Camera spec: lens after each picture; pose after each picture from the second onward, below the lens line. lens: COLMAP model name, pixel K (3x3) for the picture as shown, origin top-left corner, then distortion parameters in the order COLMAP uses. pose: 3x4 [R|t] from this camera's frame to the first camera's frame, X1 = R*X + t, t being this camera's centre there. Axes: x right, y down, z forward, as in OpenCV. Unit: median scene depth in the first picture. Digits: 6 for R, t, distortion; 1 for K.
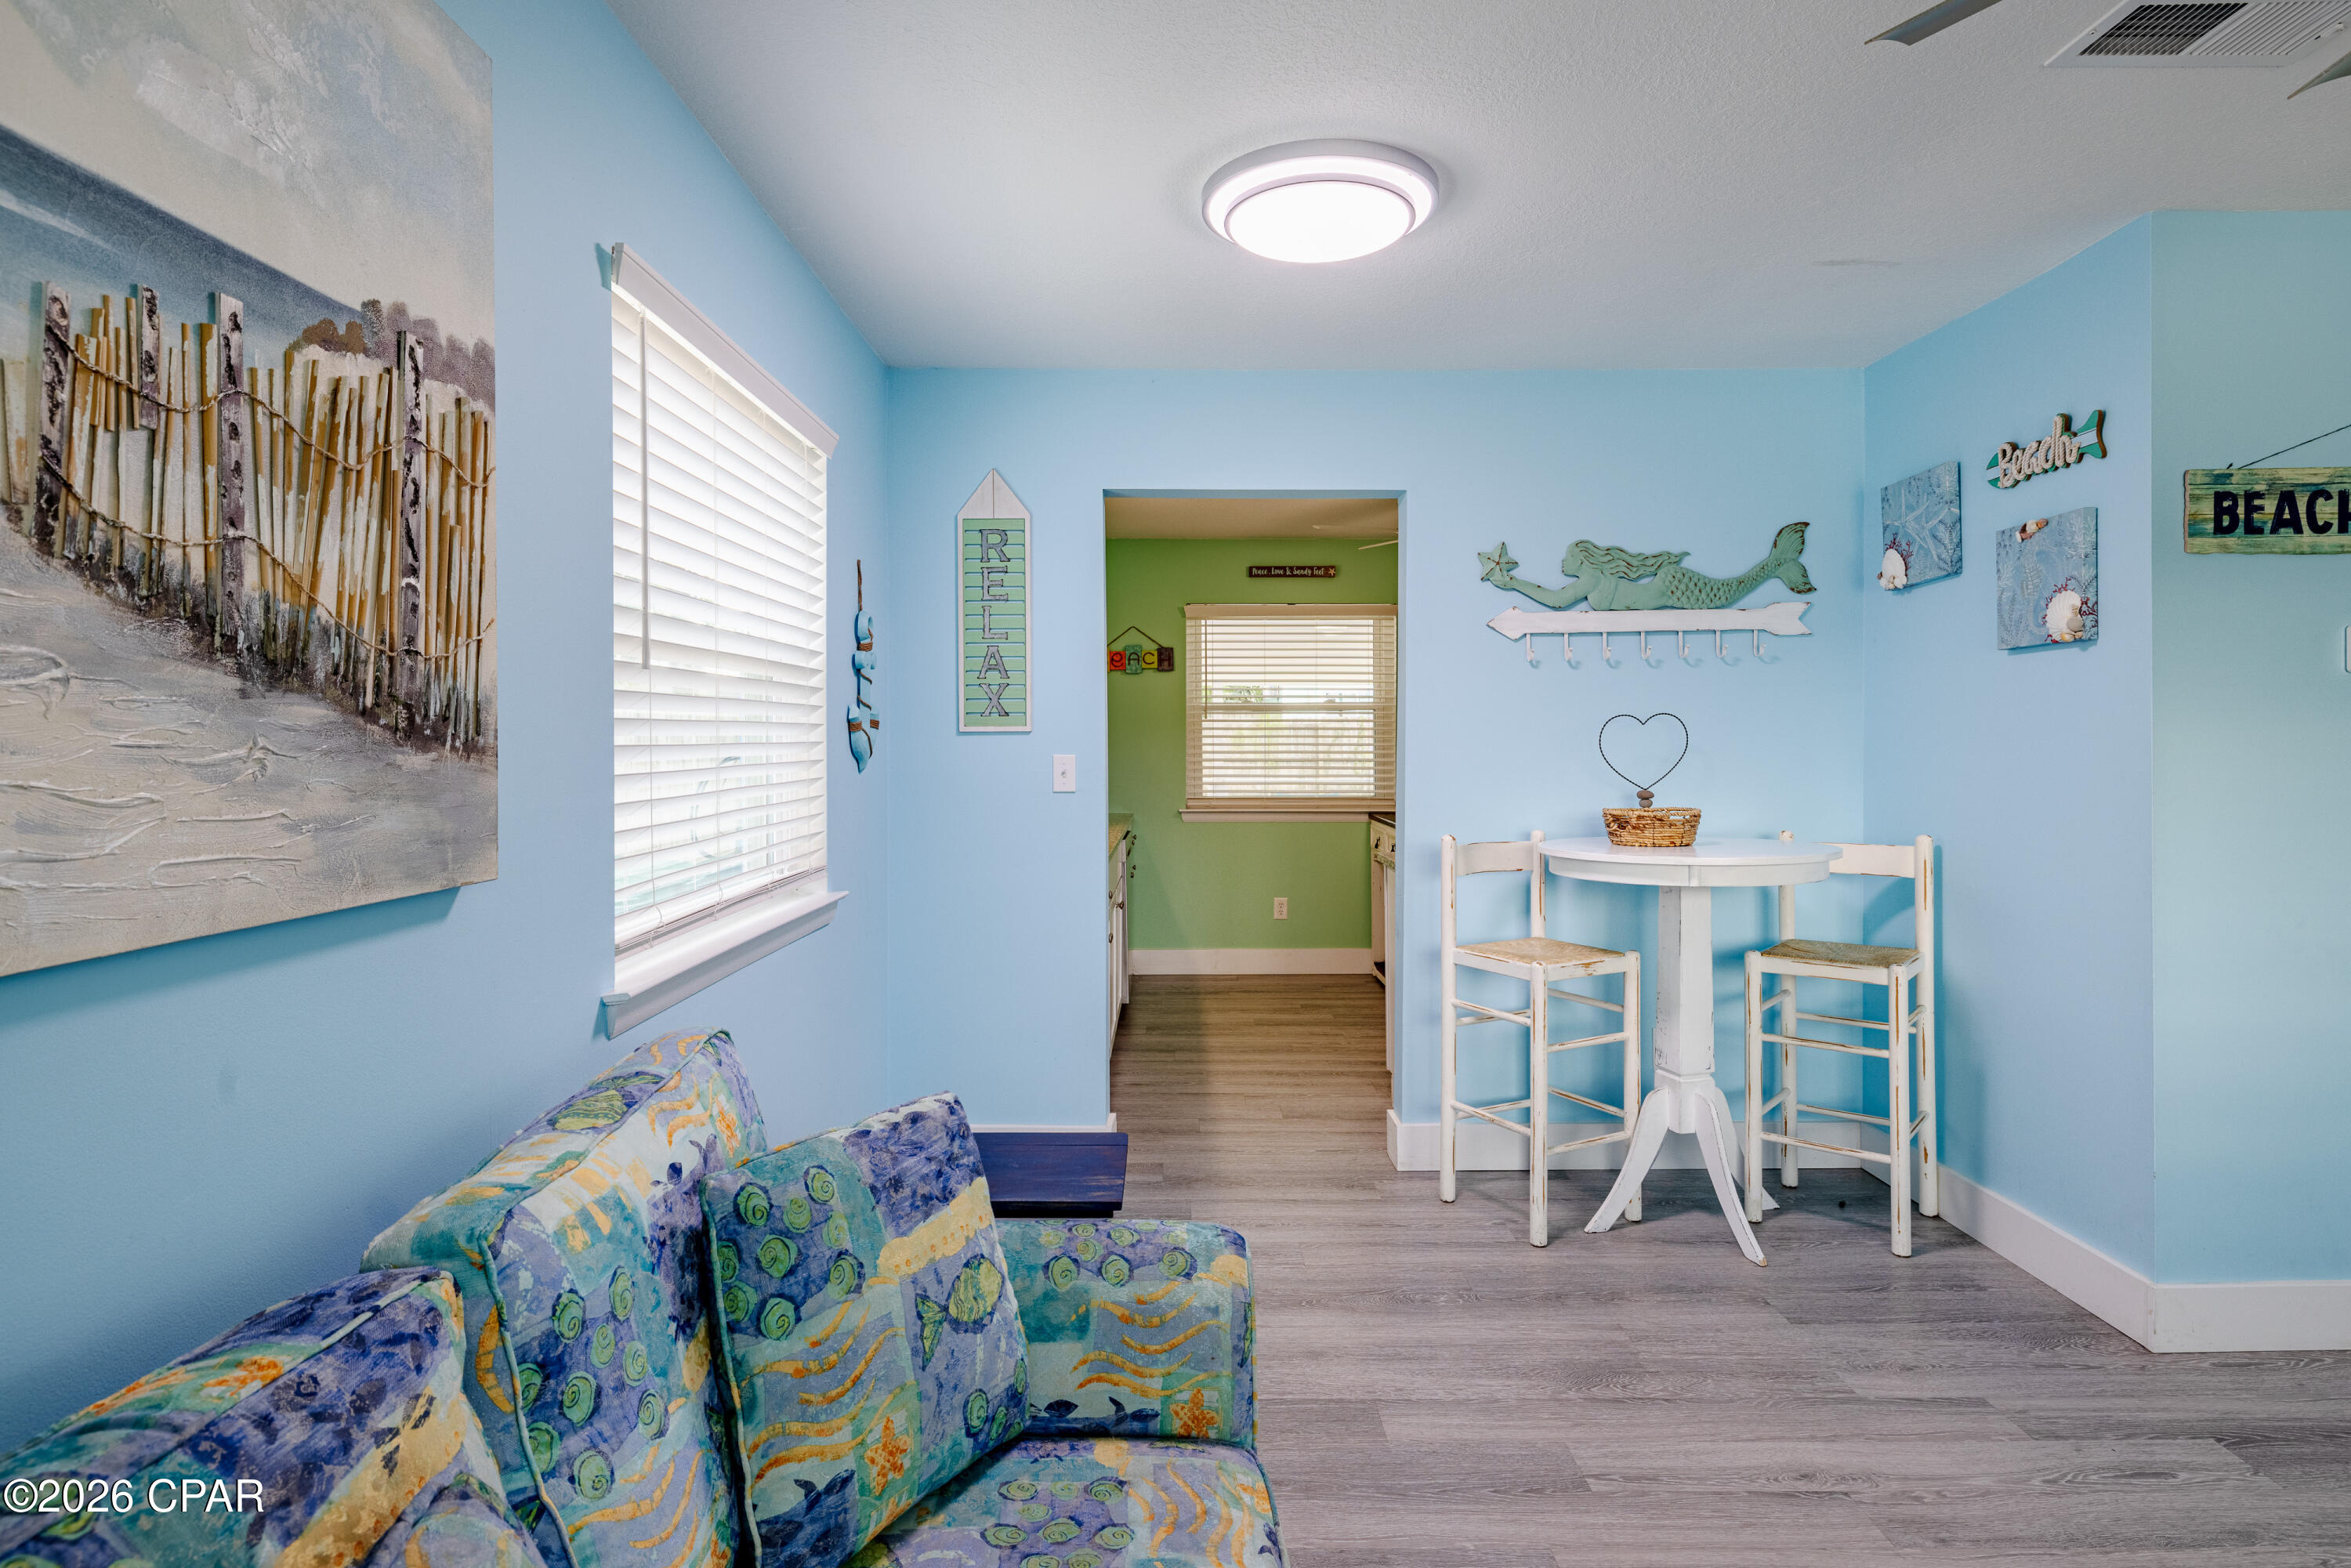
lens RADIAL K [[1227.3, 0, 1148.8], [0, 1227.3, 759.5], [0, 0, 1]] dist [-0.006916, 0.003389]
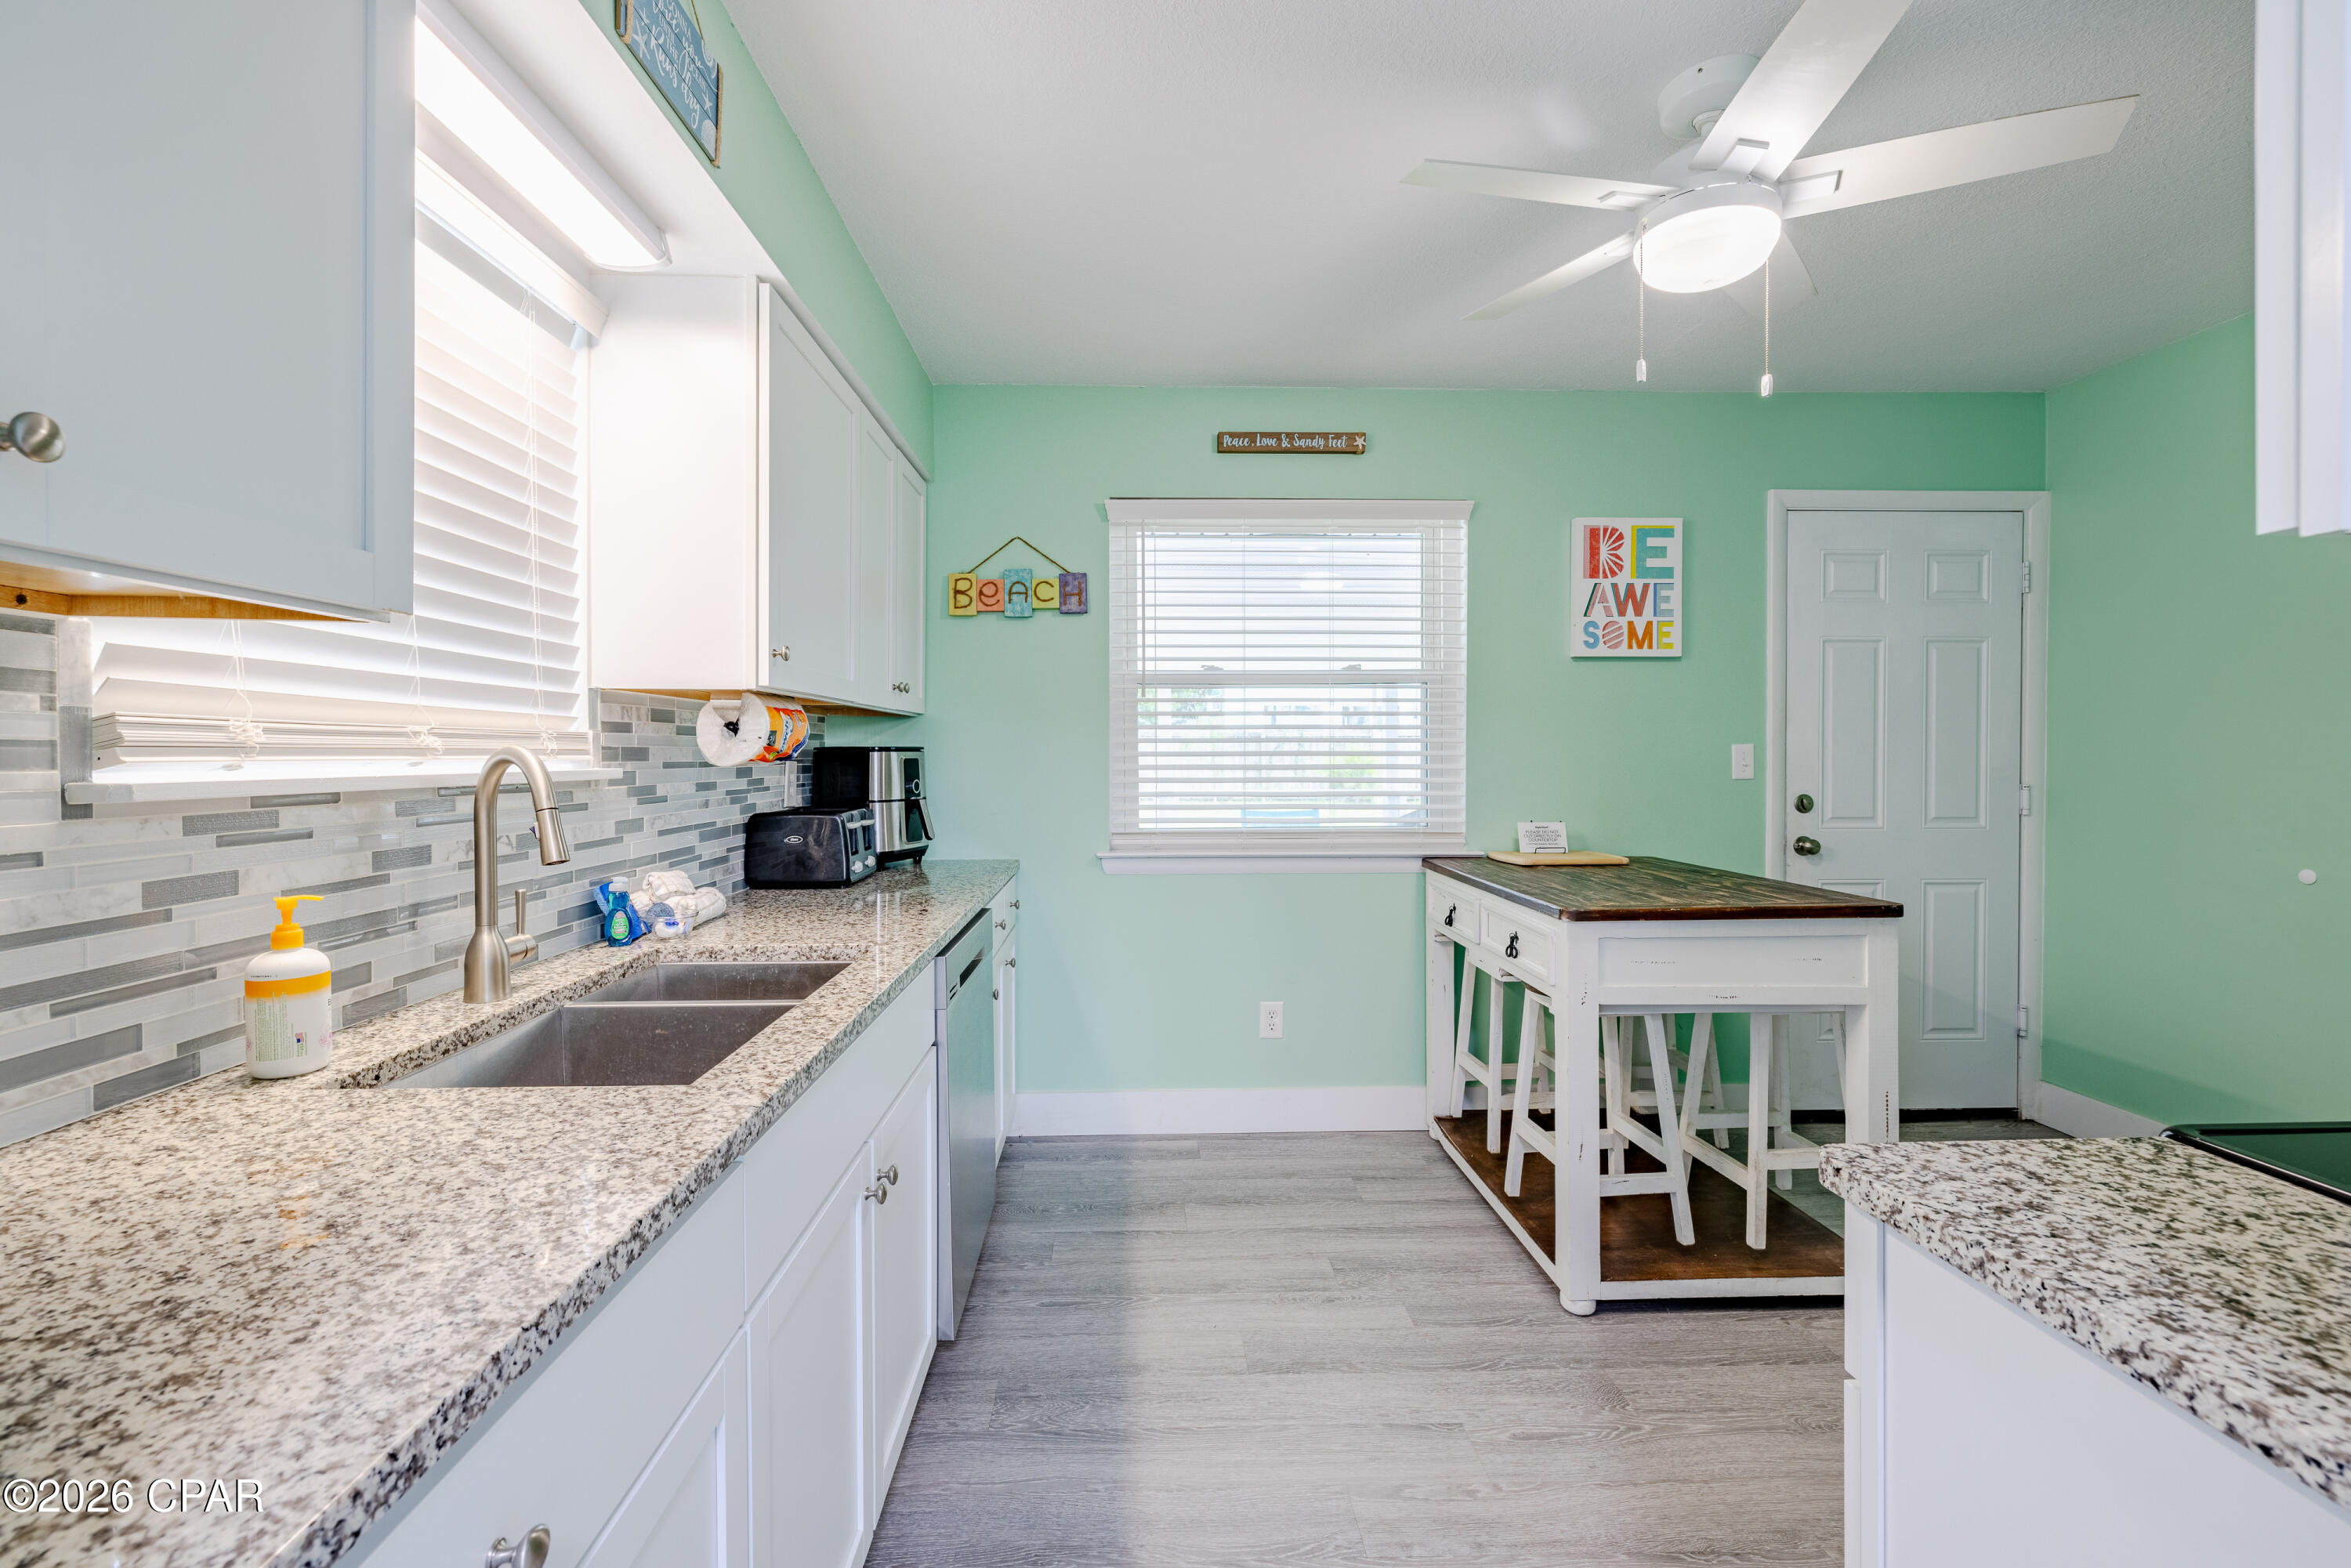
lens RADIAL K [[998.5, 0, 1142.7], [0, 998.5, 763.6], [0, 0, 1]] dist [-0.001758, 0.000438]
pose [[0.999513, -0.001561, 0.031173, 0.081468], [0.001645, 0.999995, -0.002684, -0.000238], [-0.031168, 0.002734, 0.999510, 1.376547]]
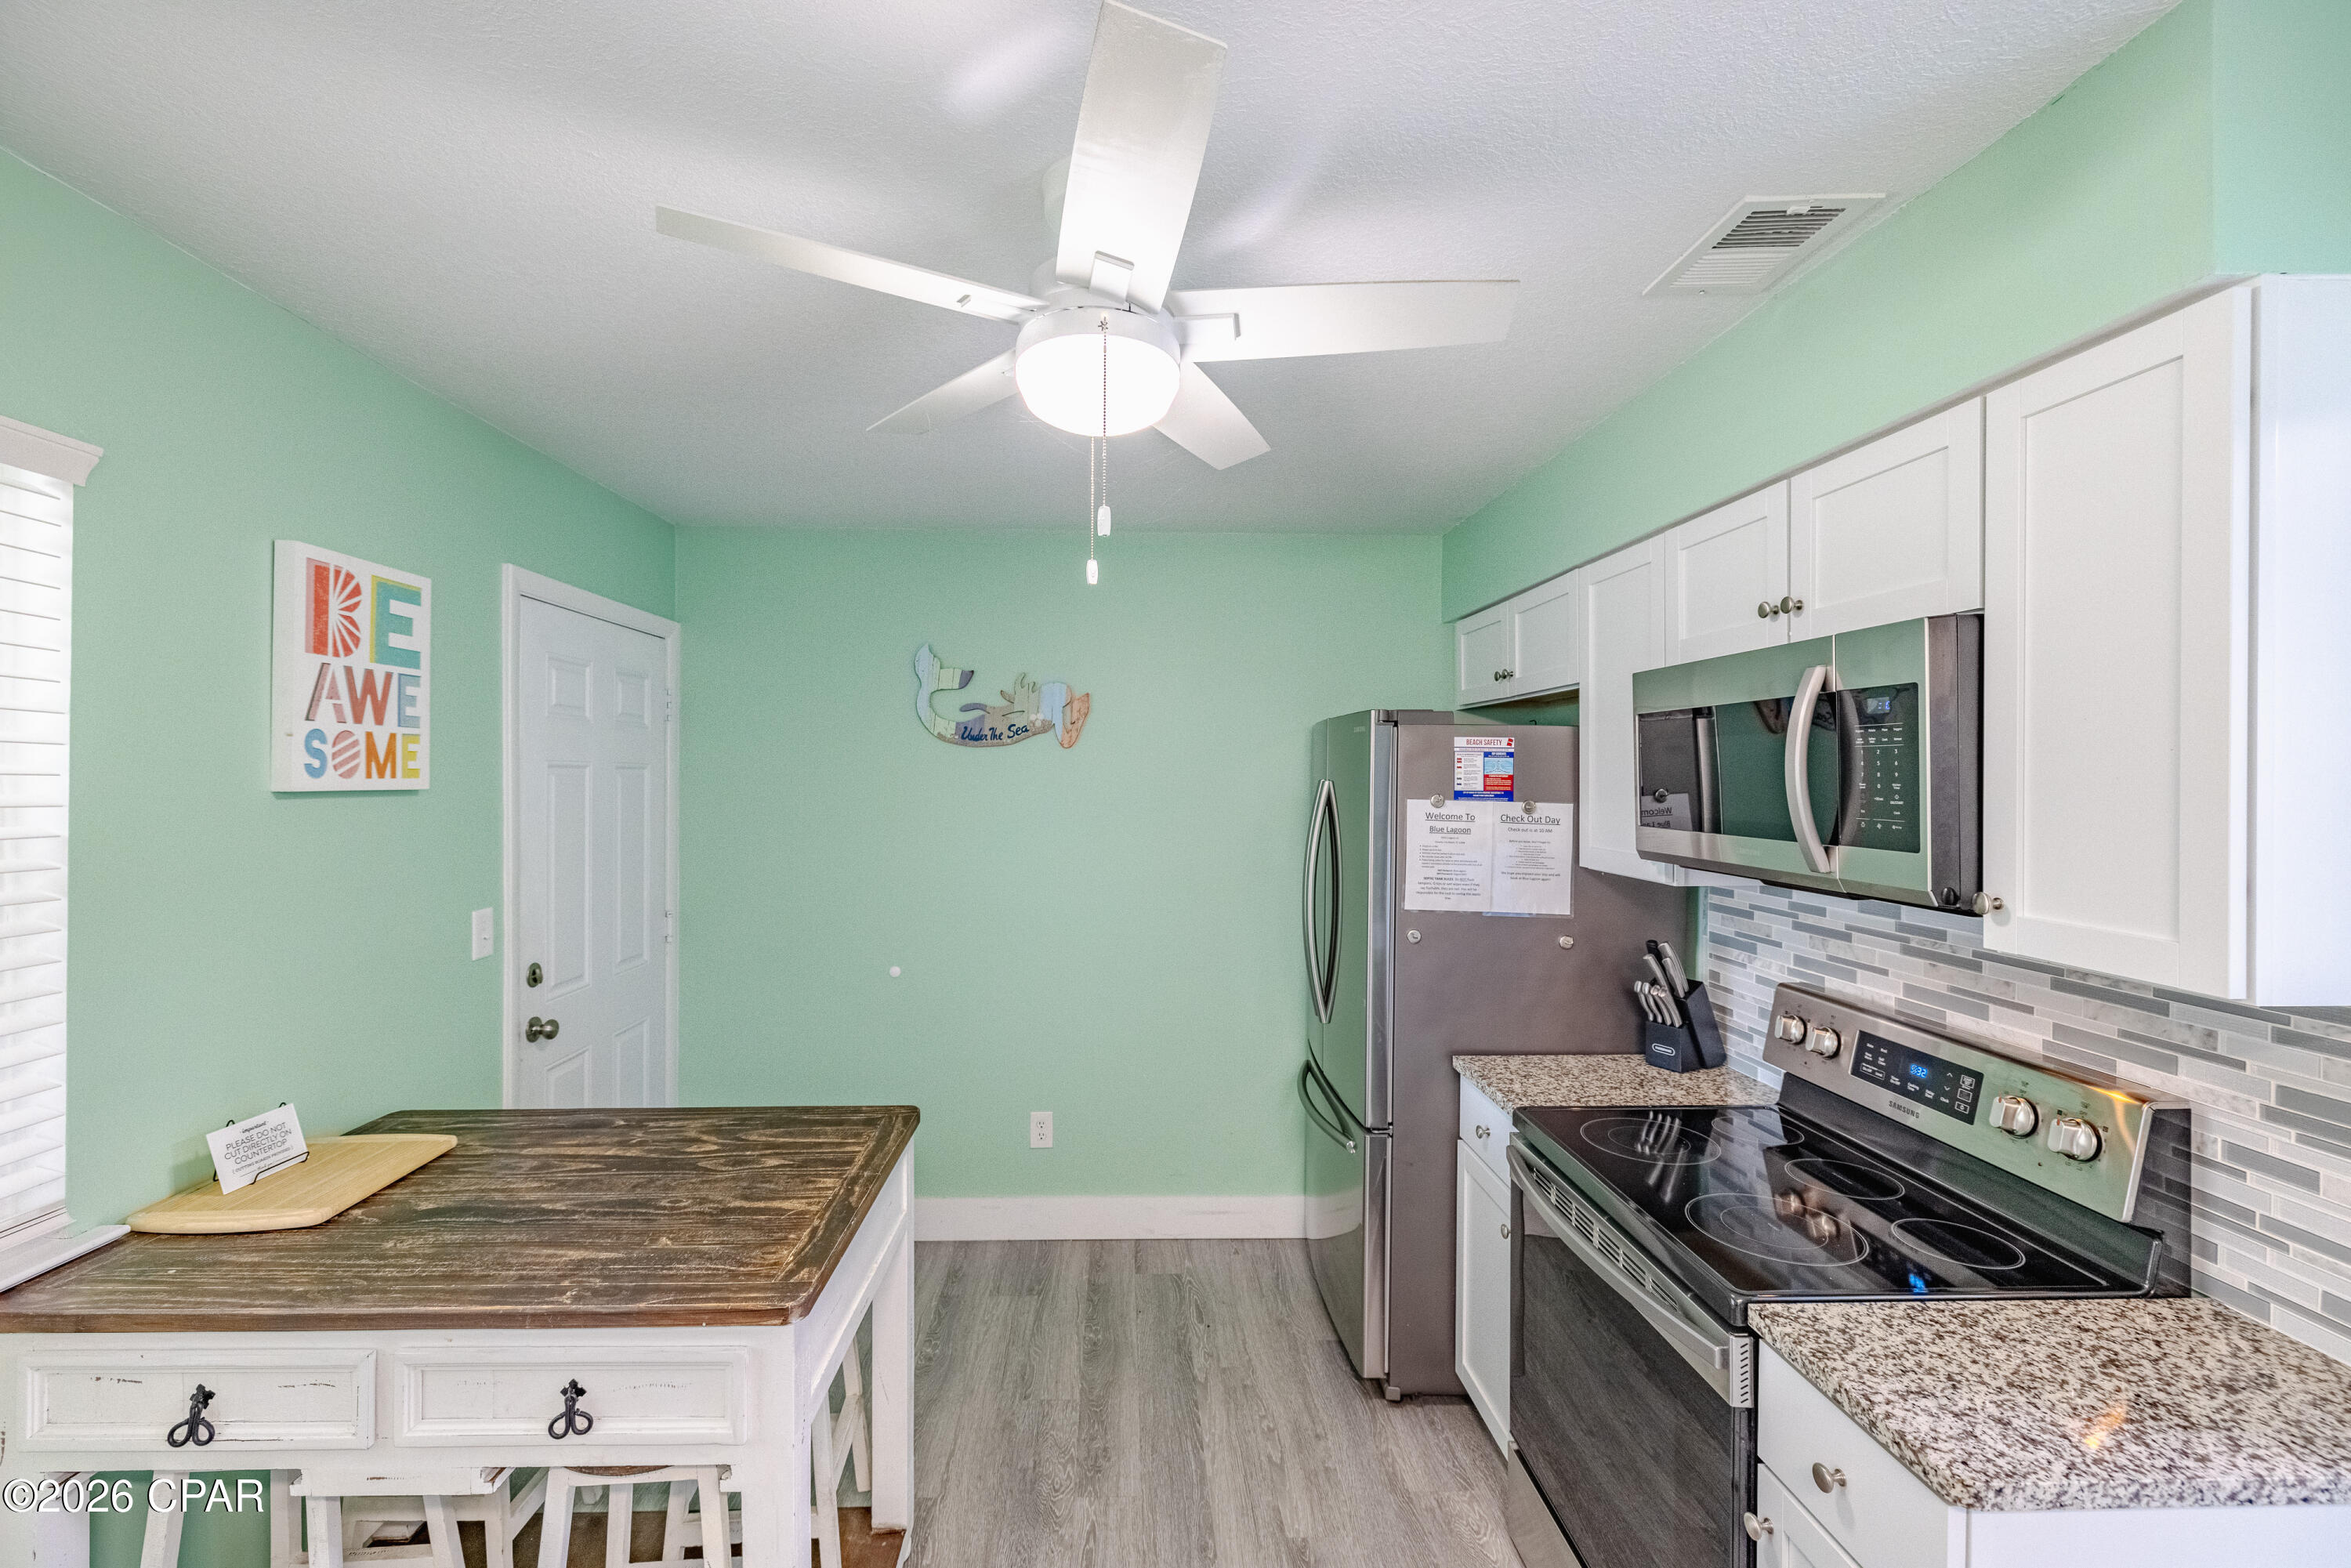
lens RADIAL K [[998.5, 0, 1145.6], [0, 998.5, 767.6], [0, 0, 1]] dist [-0.001758, 0.000438]
pose [[-0.044533, 0.005103, 0.998995, -0.047756], [0.007178, 0.999963, -0.004788, -0.143795], [-0.998982, 0.006958, -0.044568, 2.040713]]
